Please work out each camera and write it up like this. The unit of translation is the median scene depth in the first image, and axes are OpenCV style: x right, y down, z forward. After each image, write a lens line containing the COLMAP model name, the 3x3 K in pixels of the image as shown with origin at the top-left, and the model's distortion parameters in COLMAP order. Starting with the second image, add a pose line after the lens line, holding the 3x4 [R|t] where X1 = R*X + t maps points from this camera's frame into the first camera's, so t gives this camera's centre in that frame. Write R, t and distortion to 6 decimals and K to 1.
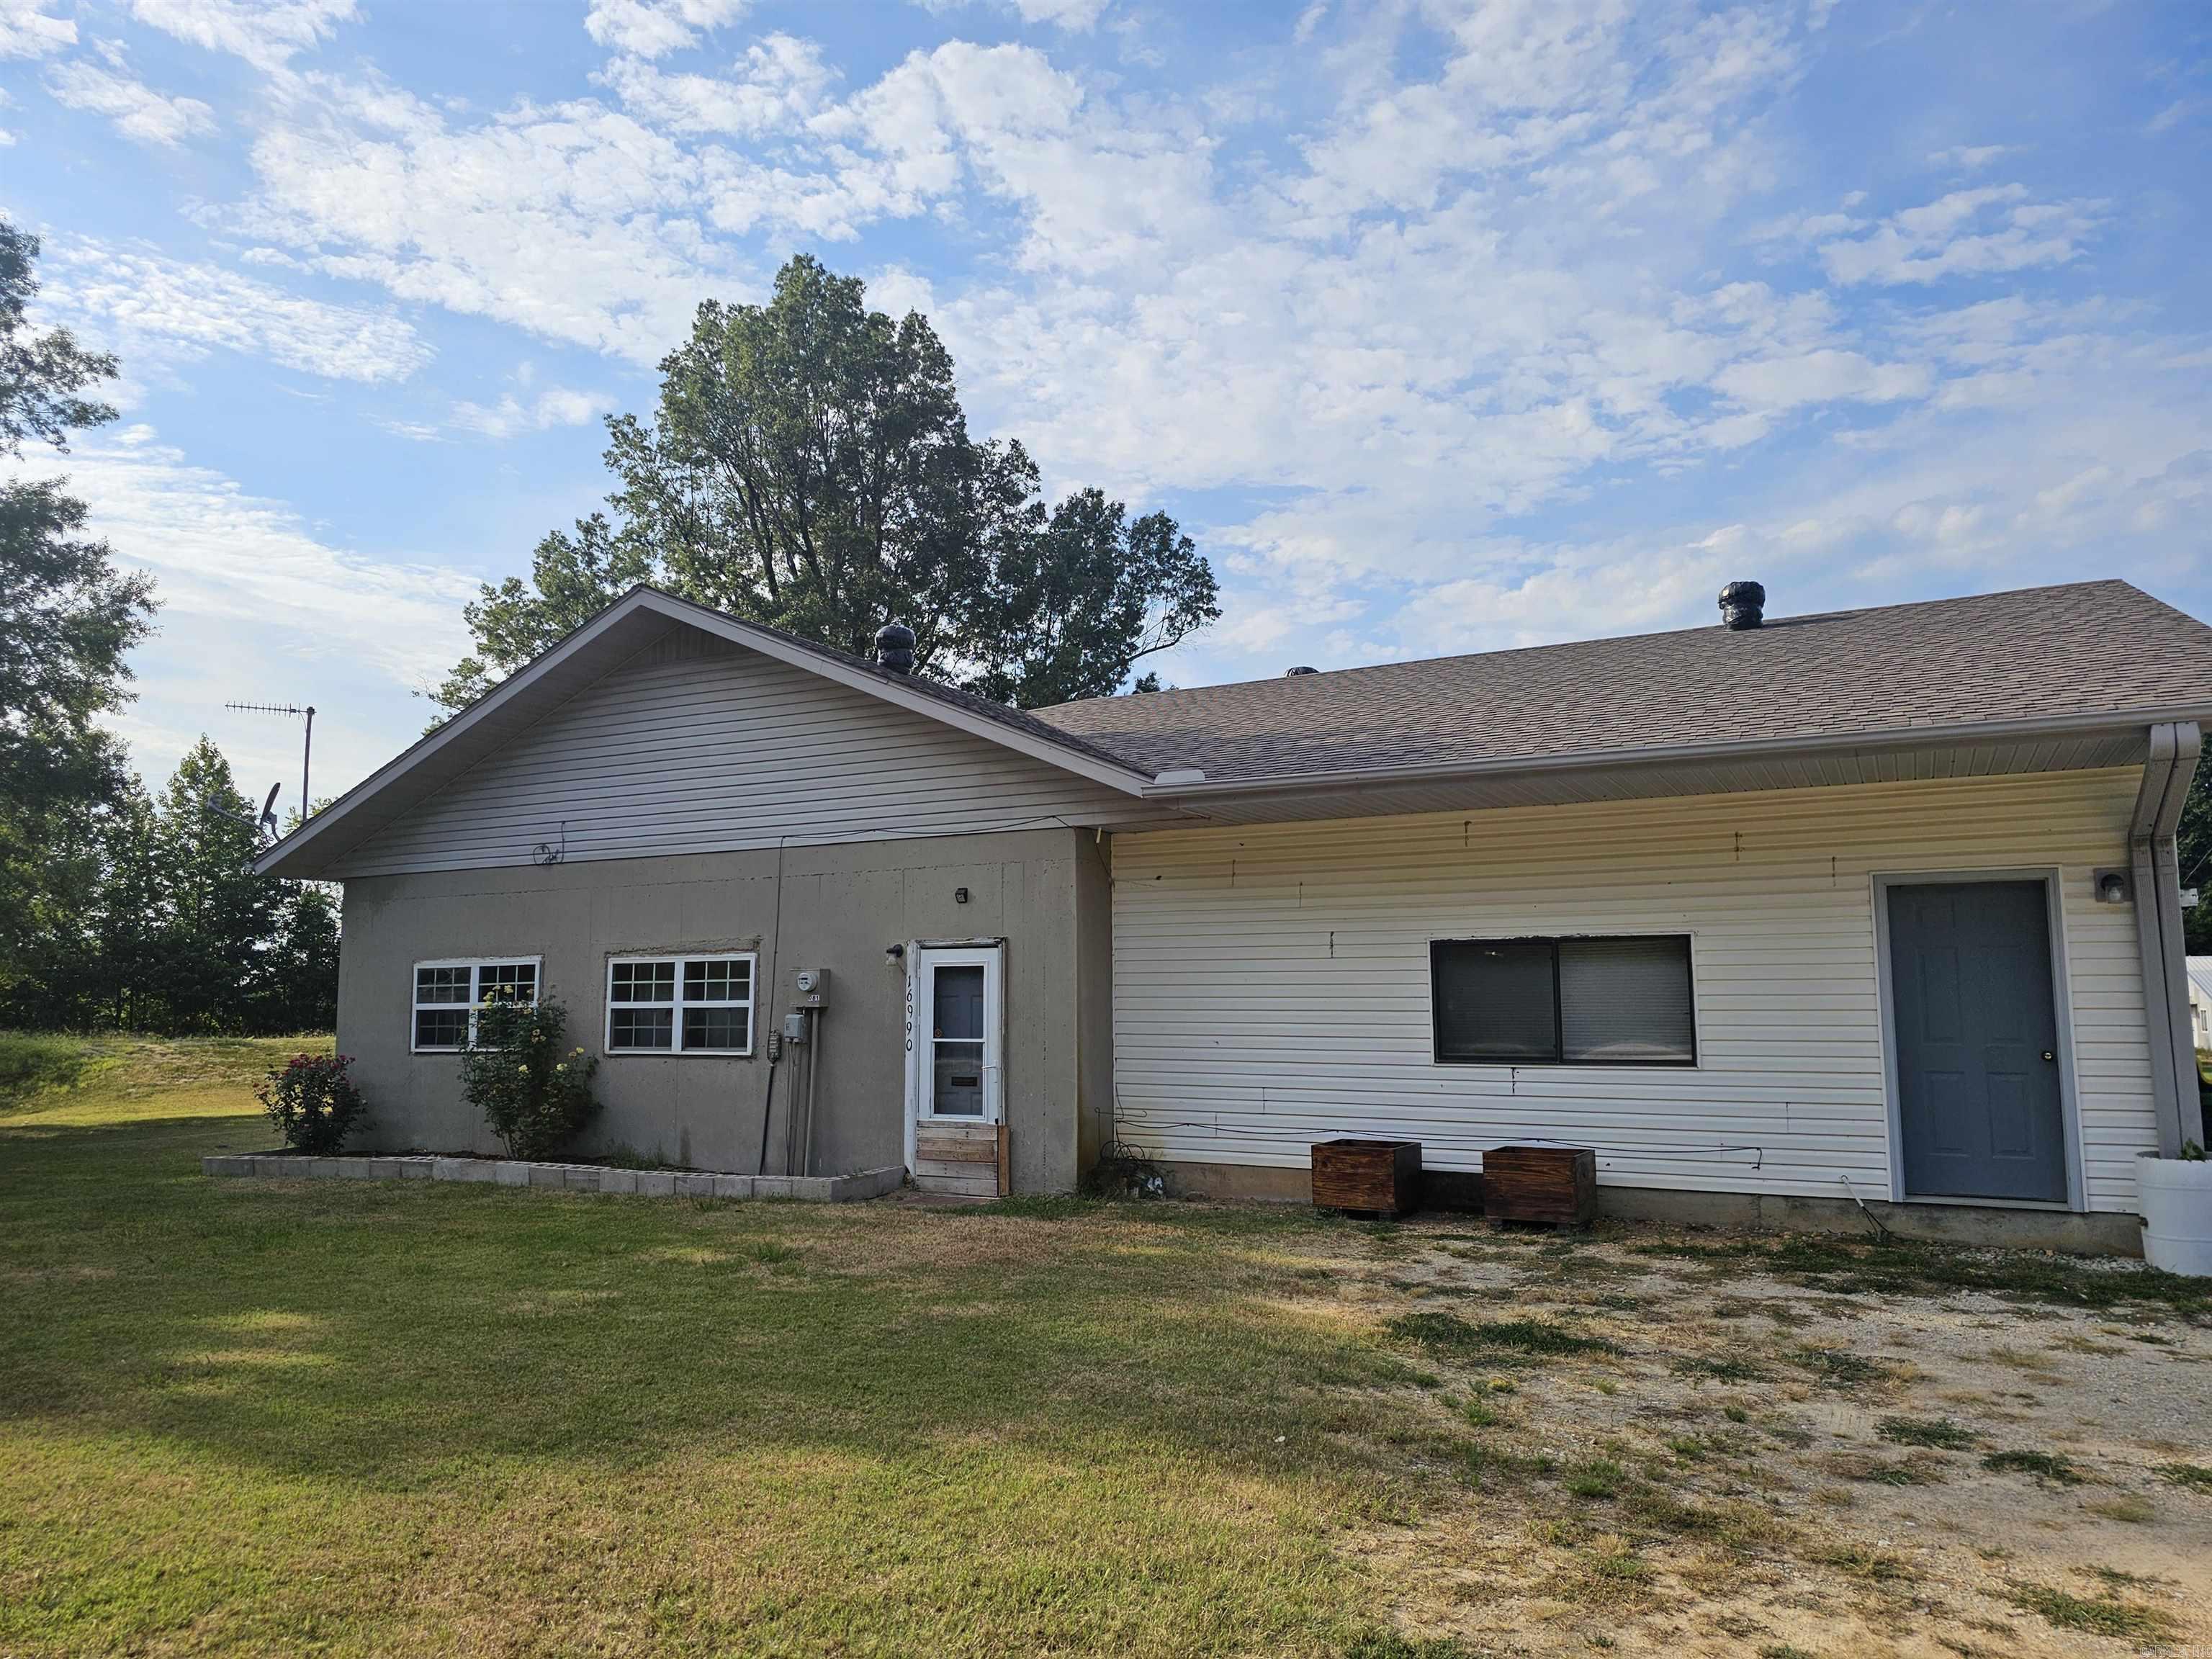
lens RADIAL K [[1481.1, 0, 1073.3], [0, 1481.1, 884.0], [0, 0, 1]] dist [-0.004564, -0.008782]
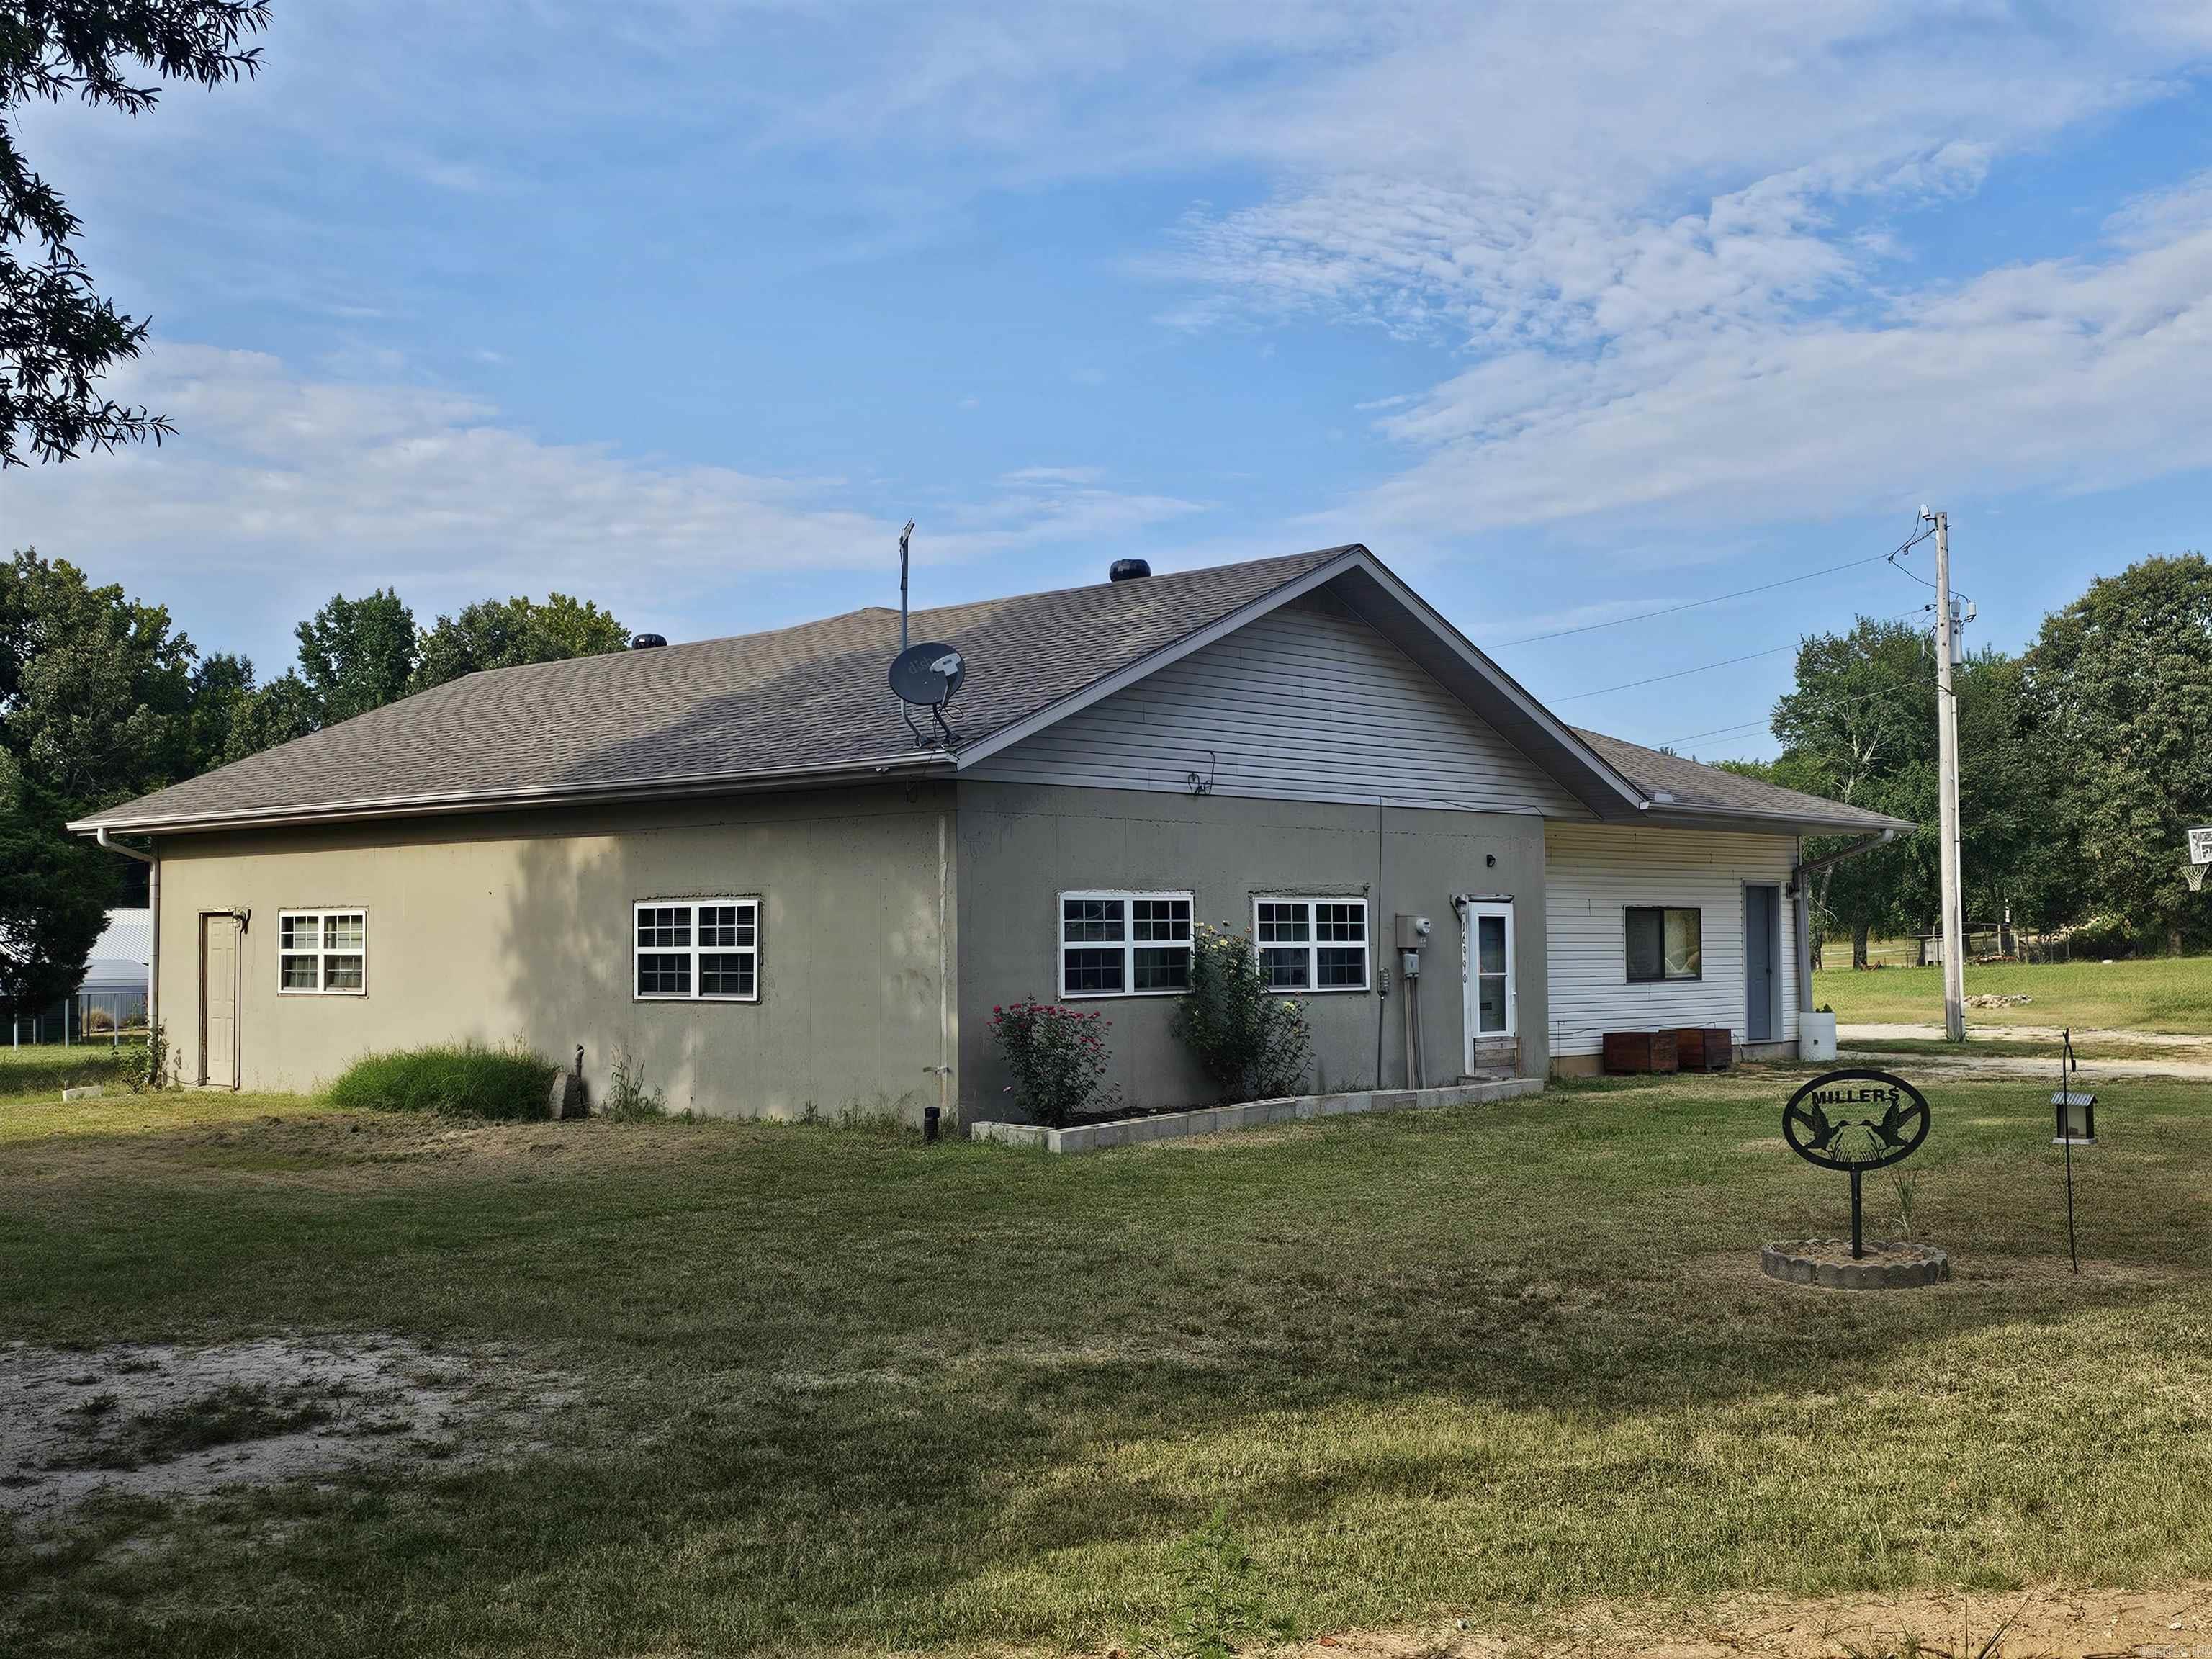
lens RADIAL K [[1481.1, 0, 1073.3], [0, 1481.1, 884.0], [0, 0, 1]] dist [-0.004564, -0.008782]
pose [[0.496133, 0.038847, 0.867377, -1.456096], [-0.076466, 0.997072, -0.000917, 0.060286], [-0.864873, -0.065870, 0.497651, 0.718557]]
